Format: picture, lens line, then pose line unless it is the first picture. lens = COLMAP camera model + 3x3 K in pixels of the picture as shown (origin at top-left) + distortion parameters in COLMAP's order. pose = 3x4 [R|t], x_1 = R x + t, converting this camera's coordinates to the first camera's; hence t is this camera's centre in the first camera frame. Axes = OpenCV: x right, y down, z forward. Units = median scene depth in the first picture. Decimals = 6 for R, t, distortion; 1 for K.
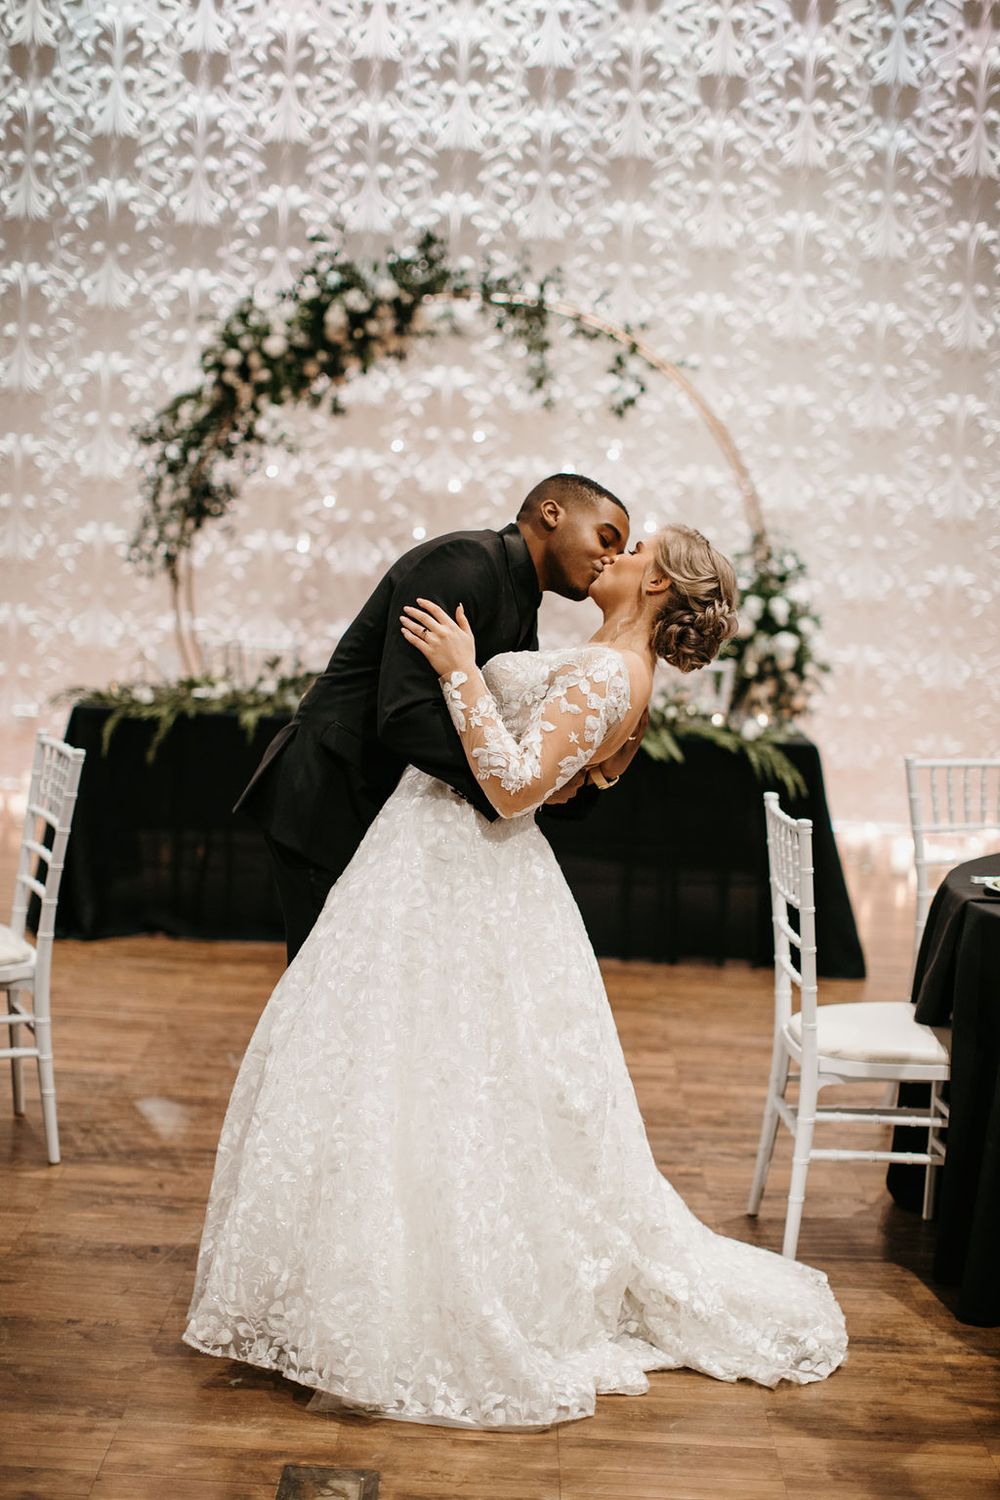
lens RADIAL K [[2255.8, 0, 500.0], [0, 2255.8, 750.0], [0, 0, 1]] dist [-0.075624, 0.156542]
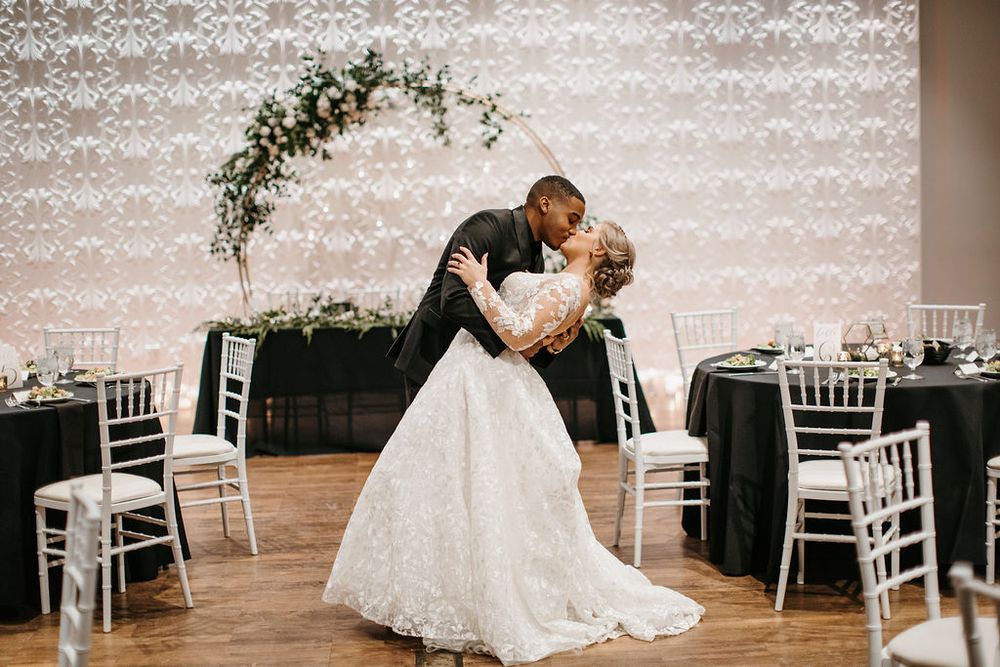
lens RADIAL K [[1441.5, 0, 500.0], [0, 1441.5, 333.5], [0, 0, 1]] dist [0.003215, 0.010626]
pose [[0.994235, -0.084625, 0.065846, -0.024308], [0.085918, 0.996156, -0.017053, 0.015125], [-0.064150, 0.022612, 0.997684, -0.111601]]
